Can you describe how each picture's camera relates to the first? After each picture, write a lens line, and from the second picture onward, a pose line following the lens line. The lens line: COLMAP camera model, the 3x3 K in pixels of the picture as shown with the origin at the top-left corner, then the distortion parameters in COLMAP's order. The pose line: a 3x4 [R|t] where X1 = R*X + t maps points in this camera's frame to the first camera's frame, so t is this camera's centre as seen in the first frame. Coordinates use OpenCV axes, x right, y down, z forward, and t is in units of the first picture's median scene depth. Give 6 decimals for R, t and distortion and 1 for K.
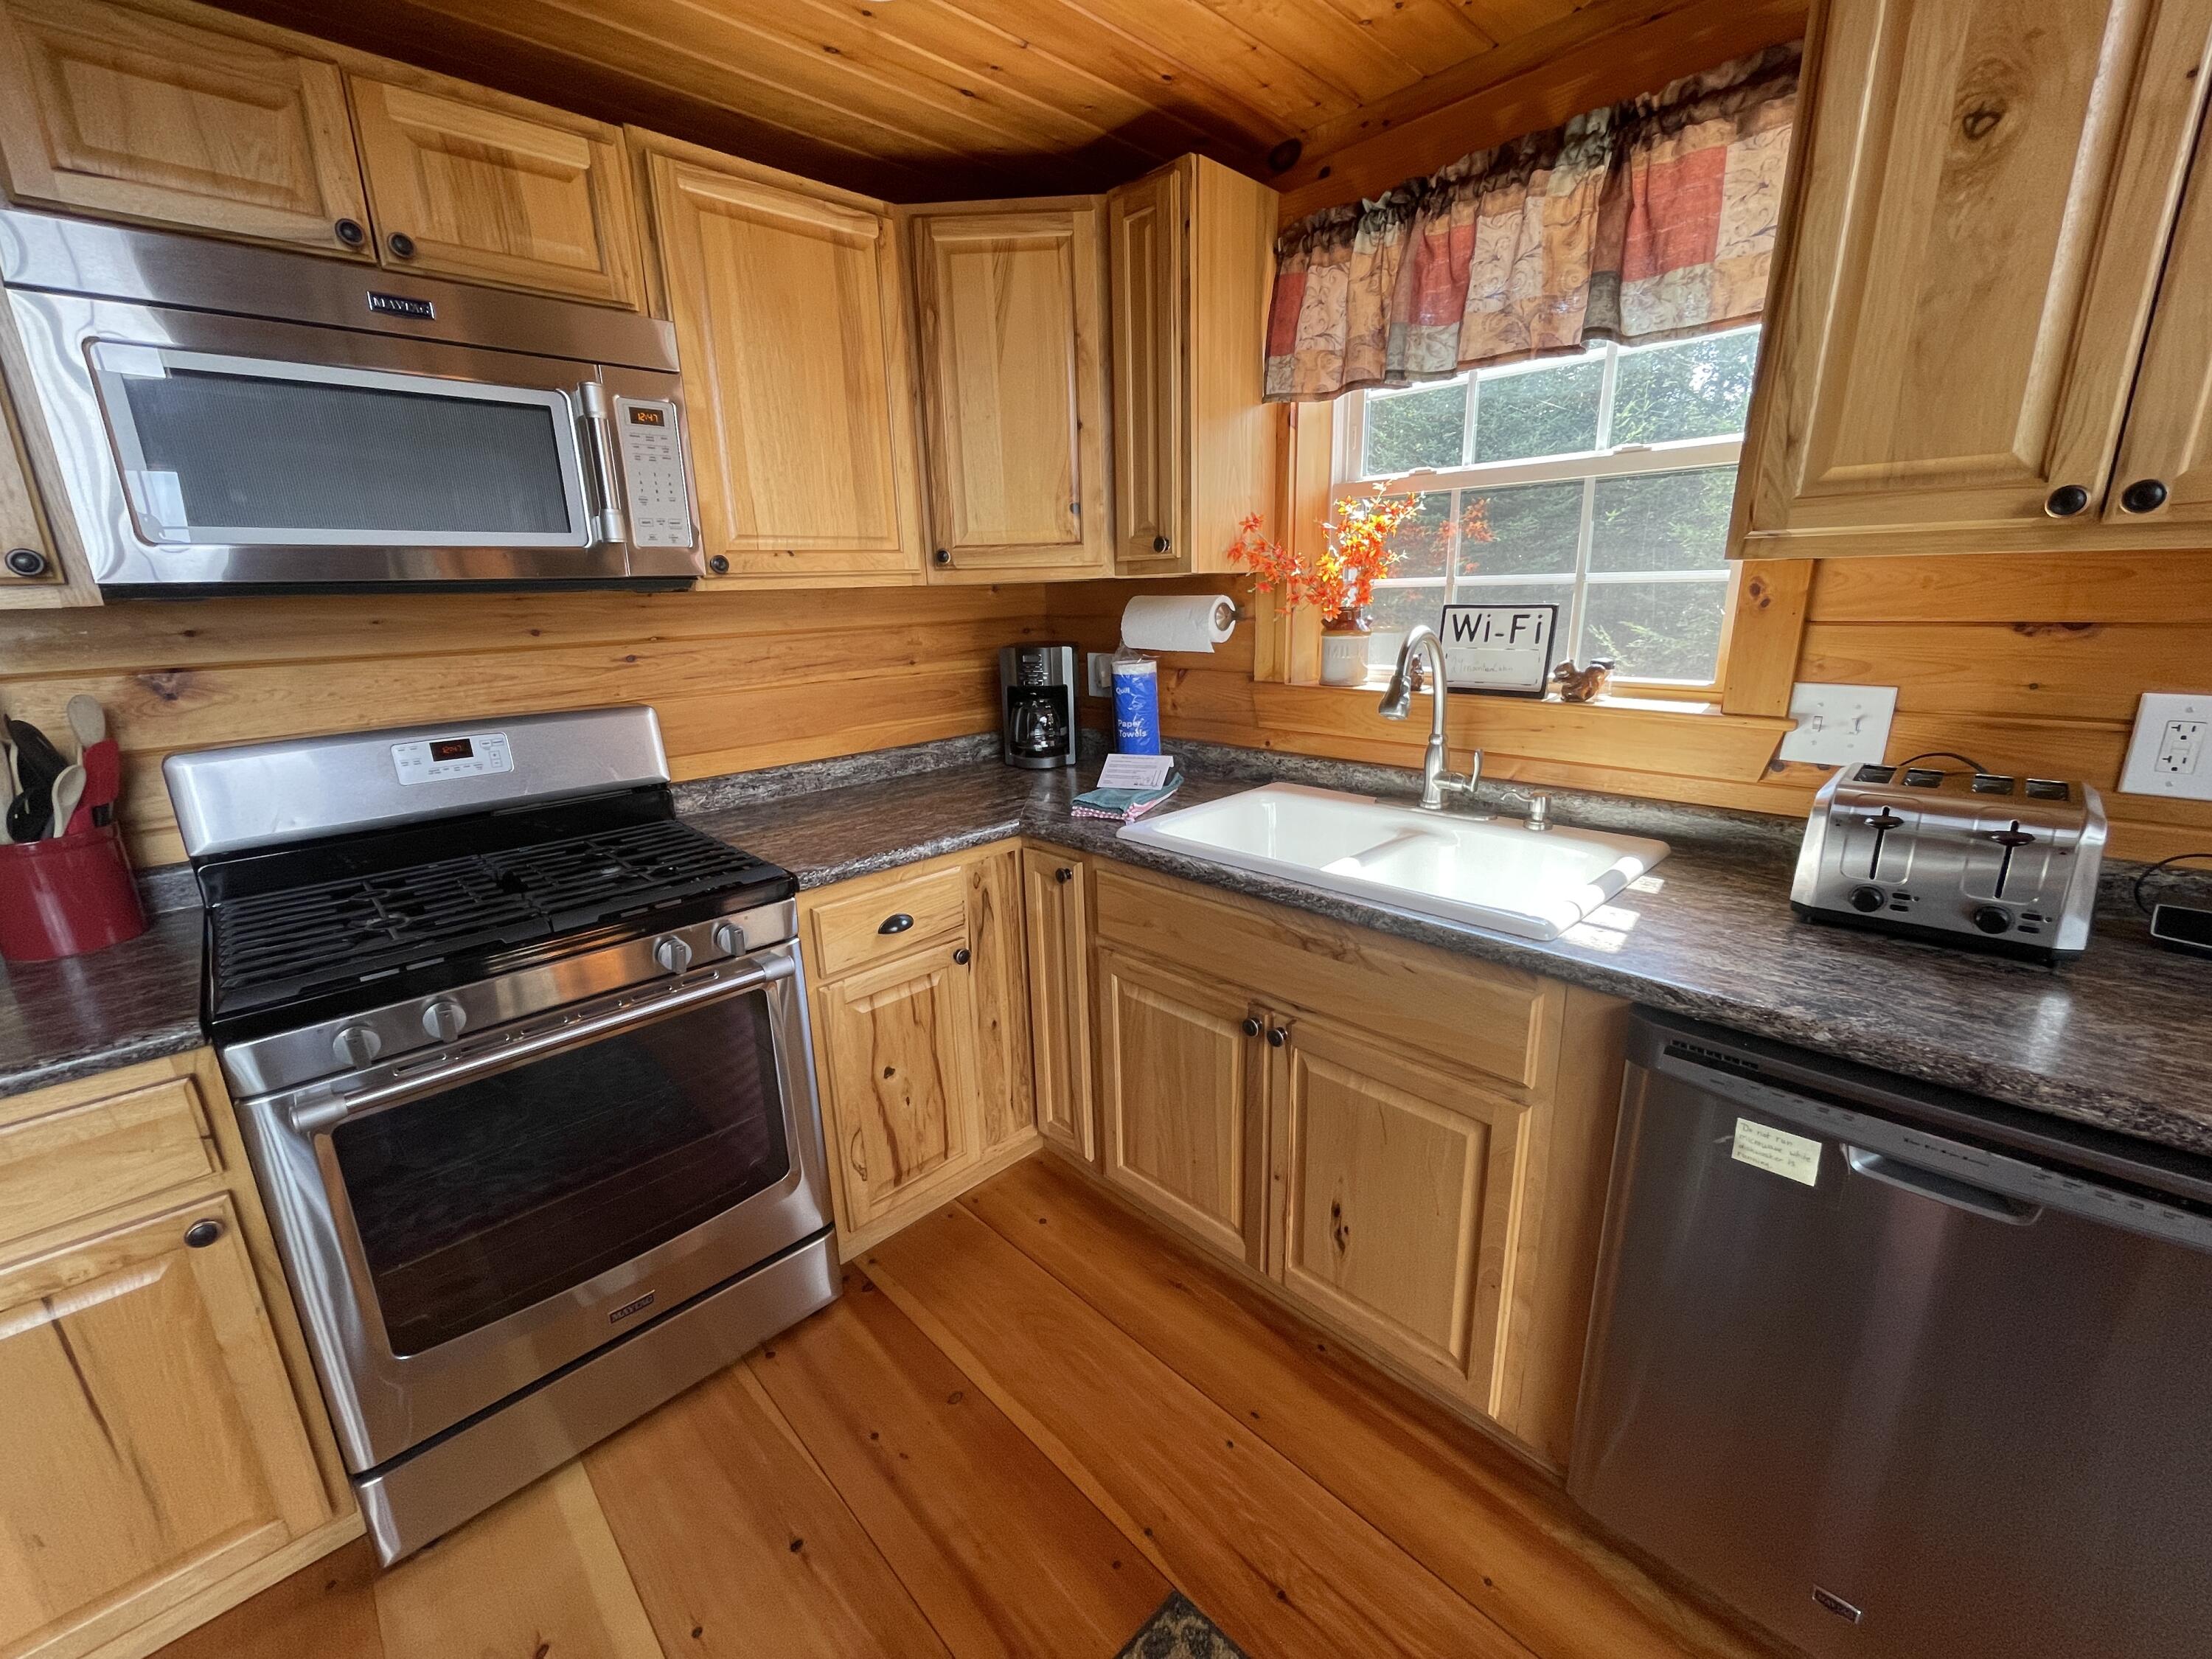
lens RADIAL K [[897.9, 0, 1106.0], [0, 897.9, 838.2], [0, 0, 1]] dist [0.000242, 0.006500]
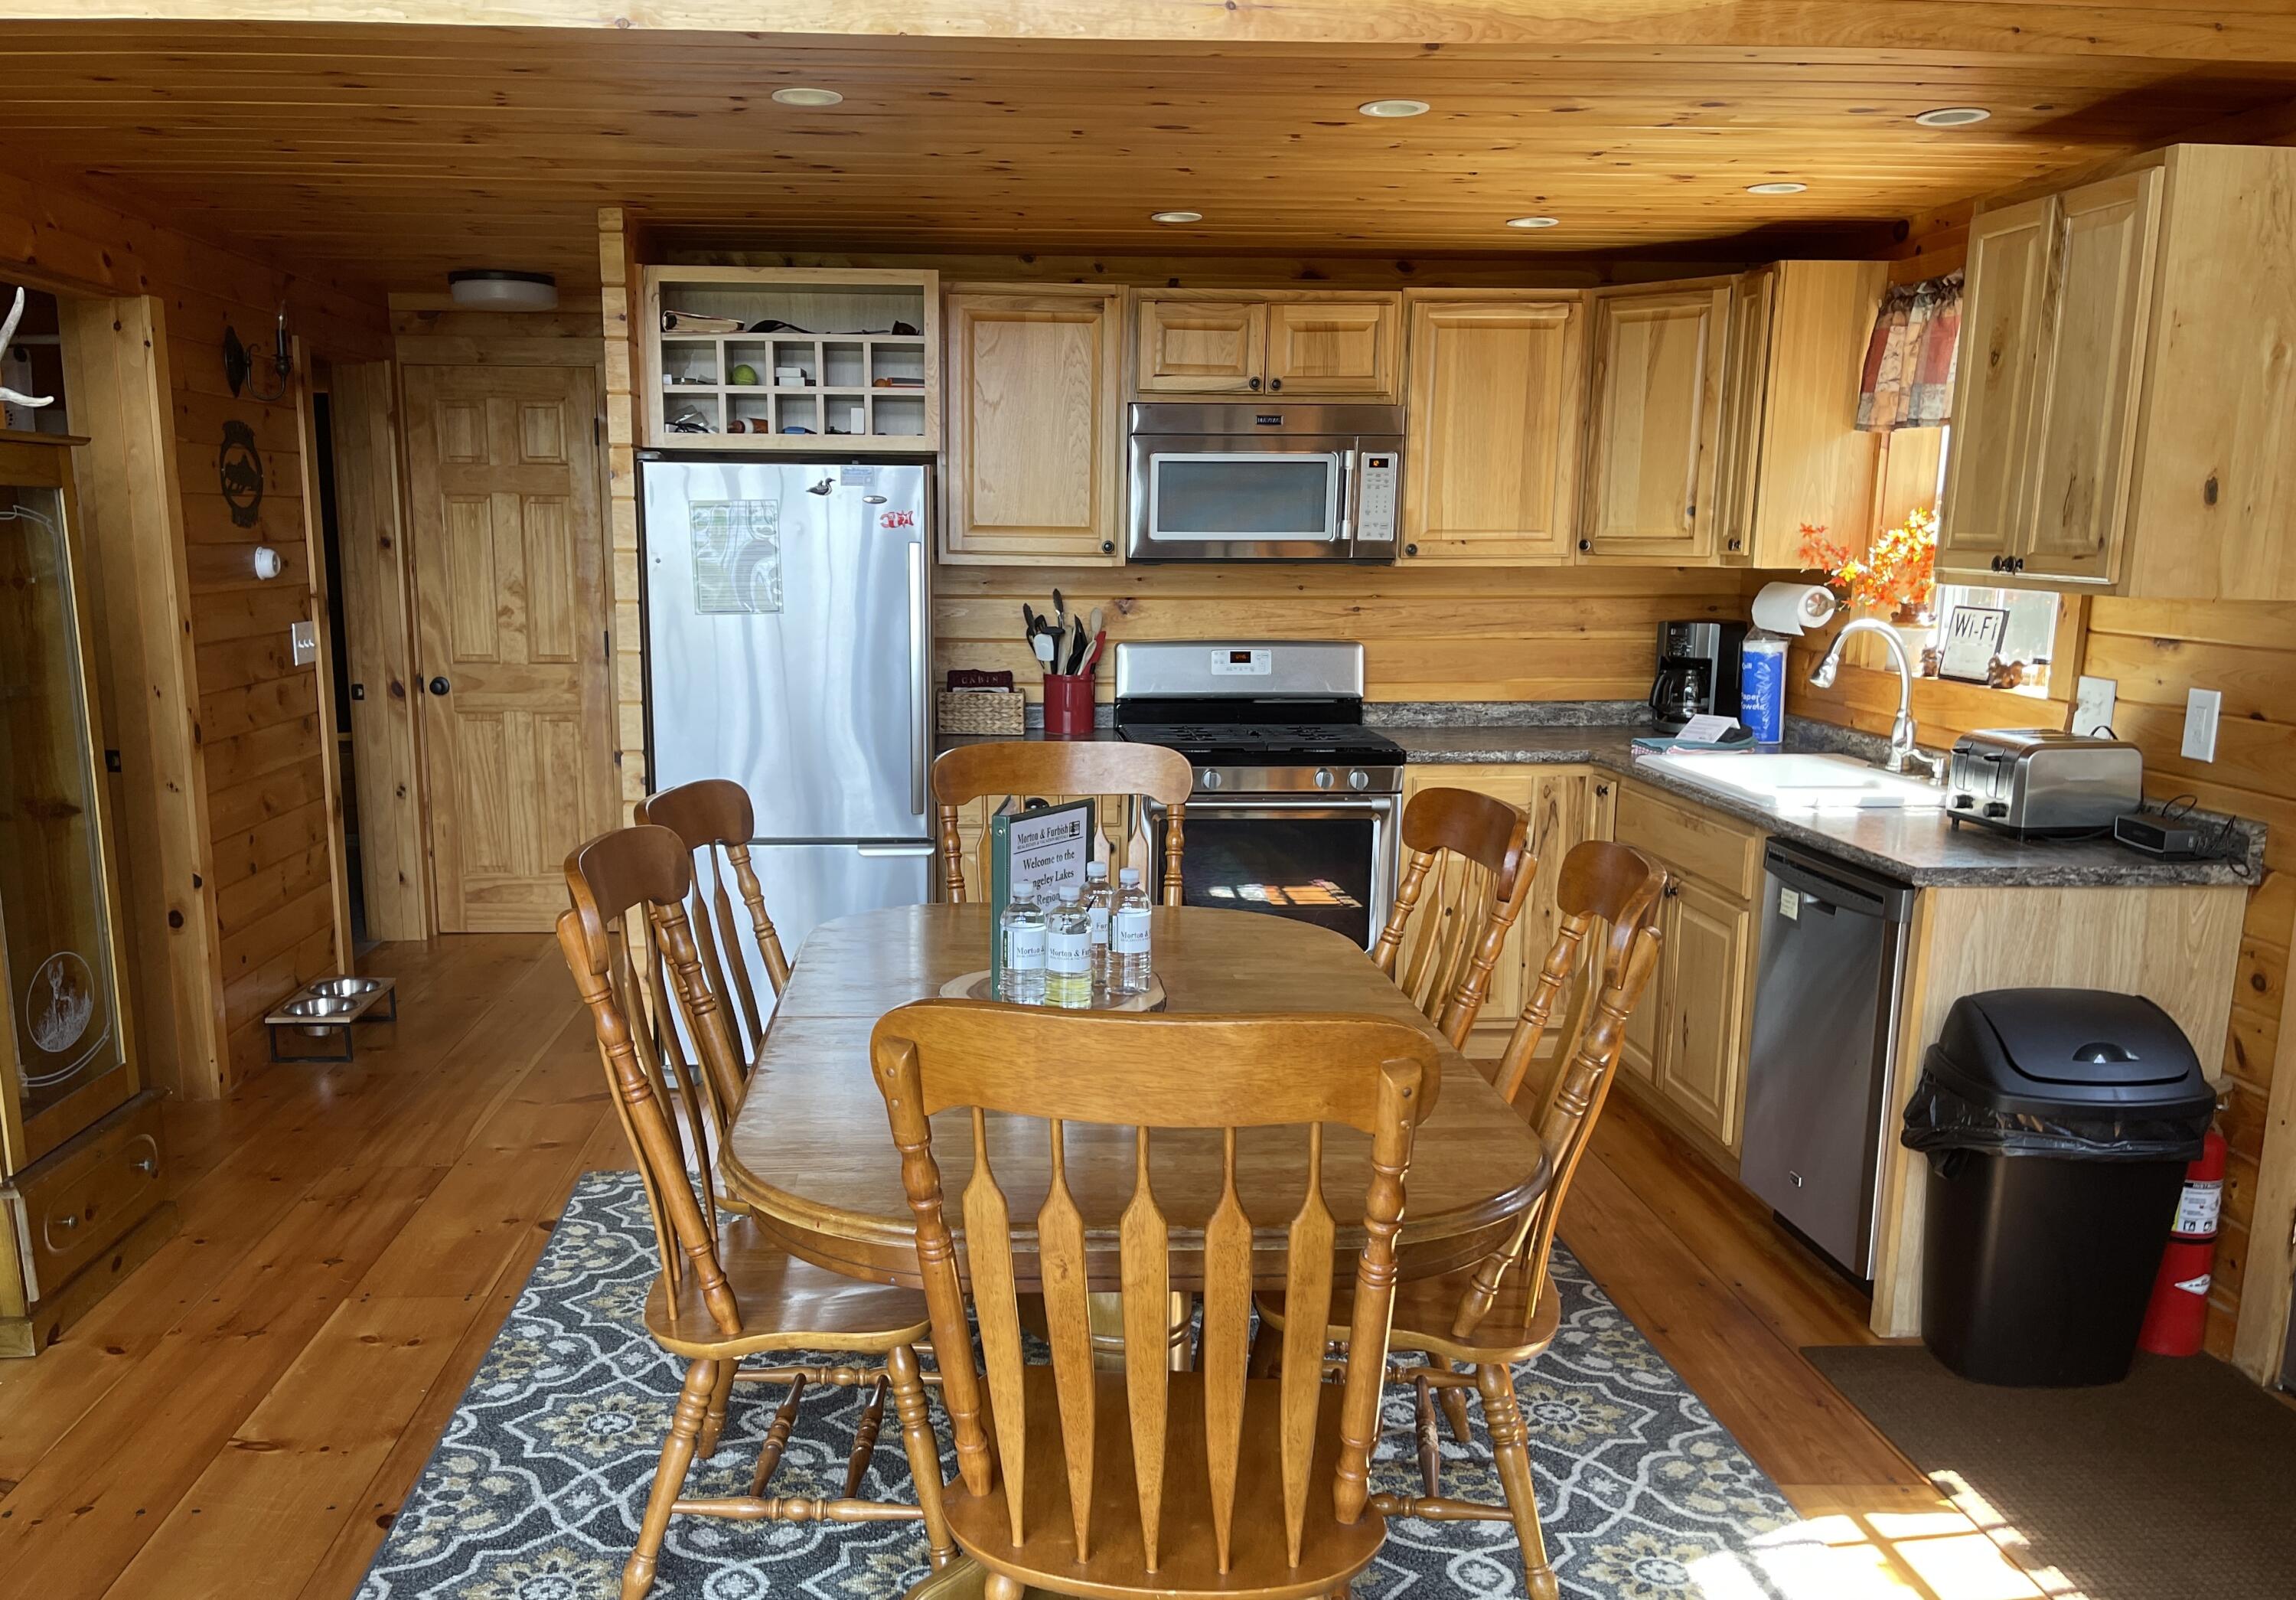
lens RADIAL K [[1772.9, 0, 1148.0], [0, 1772.9, 800.0], [0, 0, 1]] dist [0.112669, -0.000871]
pose [[0.777430, 0.131150, -0.615144, 1.008653], [-0.198898, 0.979093, -0.042627, 0.287141], [0.596693, 0.155491, 0.787261, -1.391041]]
